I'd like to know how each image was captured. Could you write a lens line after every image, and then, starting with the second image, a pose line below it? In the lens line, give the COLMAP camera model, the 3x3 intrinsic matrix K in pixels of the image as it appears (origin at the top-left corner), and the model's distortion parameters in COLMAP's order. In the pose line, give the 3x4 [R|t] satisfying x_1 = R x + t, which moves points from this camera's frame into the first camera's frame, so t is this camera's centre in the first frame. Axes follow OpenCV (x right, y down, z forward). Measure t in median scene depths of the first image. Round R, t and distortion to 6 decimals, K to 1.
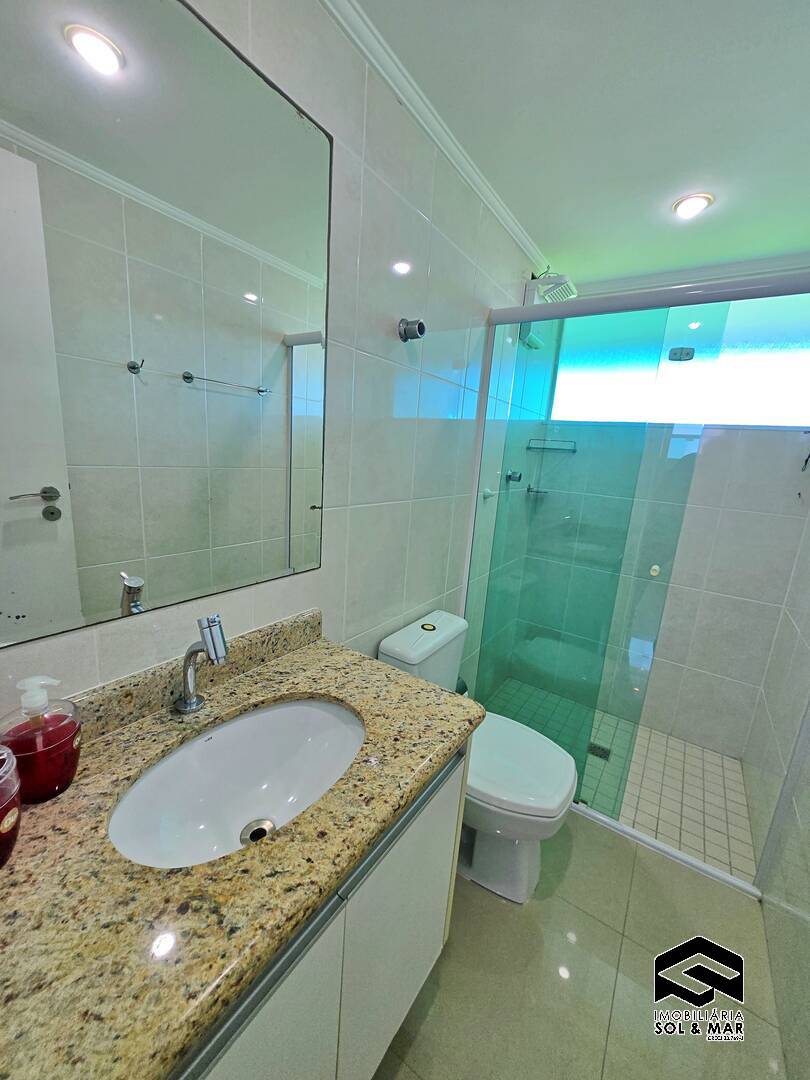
lens RADIAL K [[424.4, 0, 411.0], [0, 424.4, 543.3], [0, 0, 1]] dist [-0.000404, -0.000844]
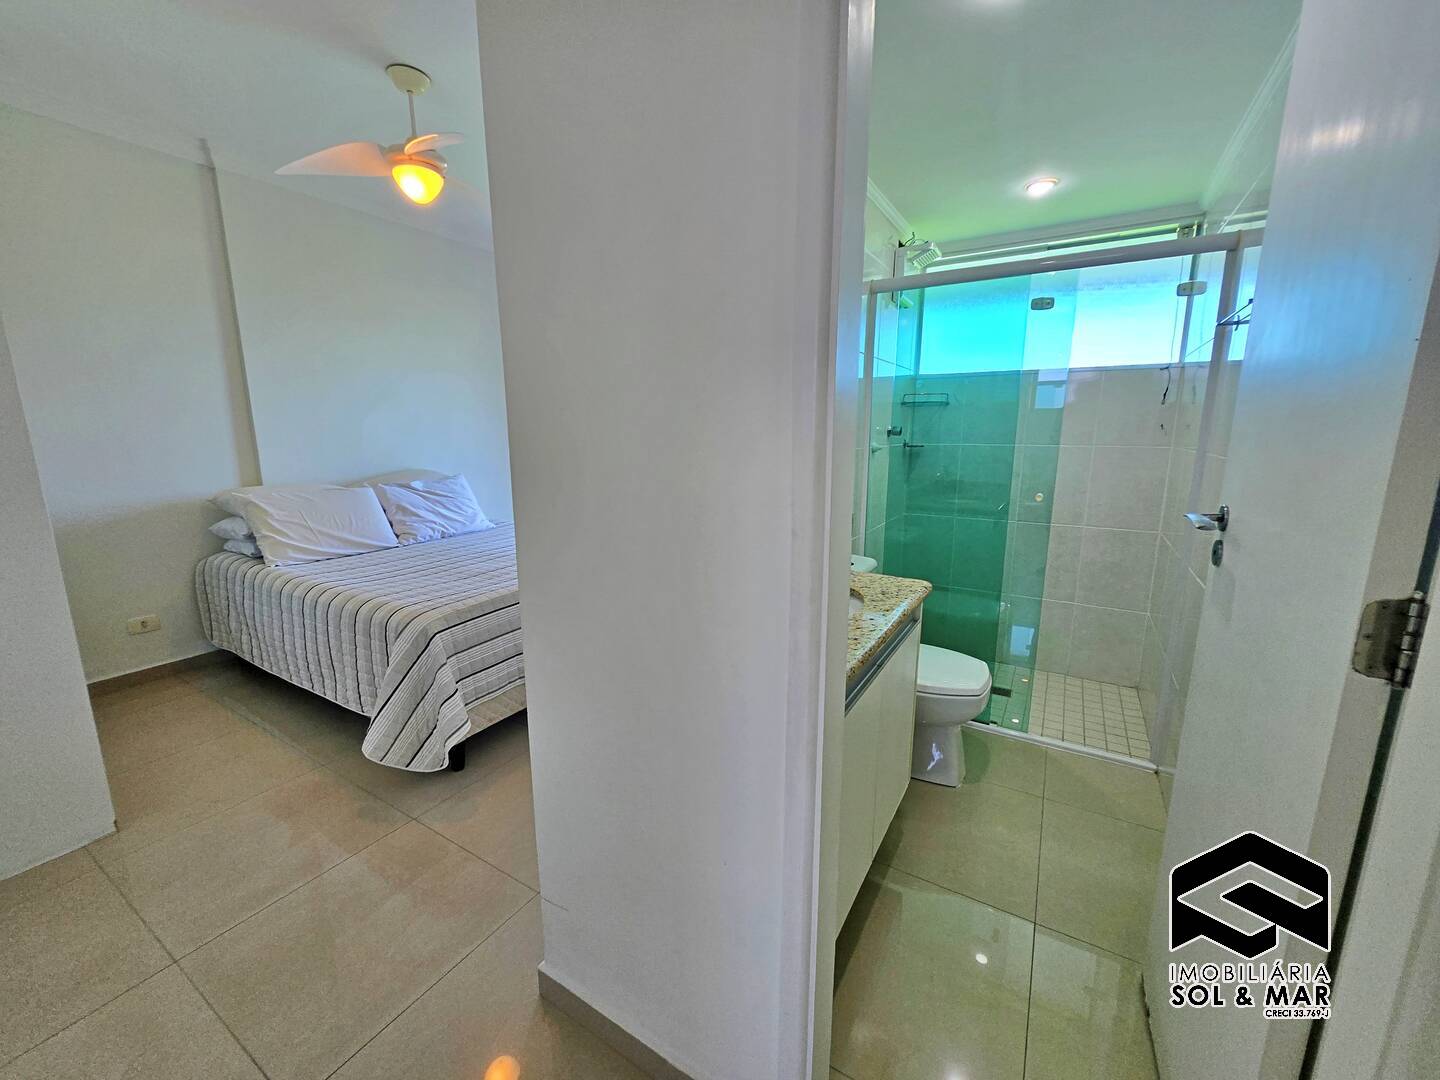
lens RADIAL K [[565.9, 0, 718.6], [0, 565.9, 532.2], [0, 0, 1]] dist [-0.000404, -0.000844]
pose [[0.996723, -0.076680, 0.025746, -0.266557], [0.077469, 0.996507, -0.031180, 0.109798], [-0.023265, 0.033072, 0.999182, -0.401728]]
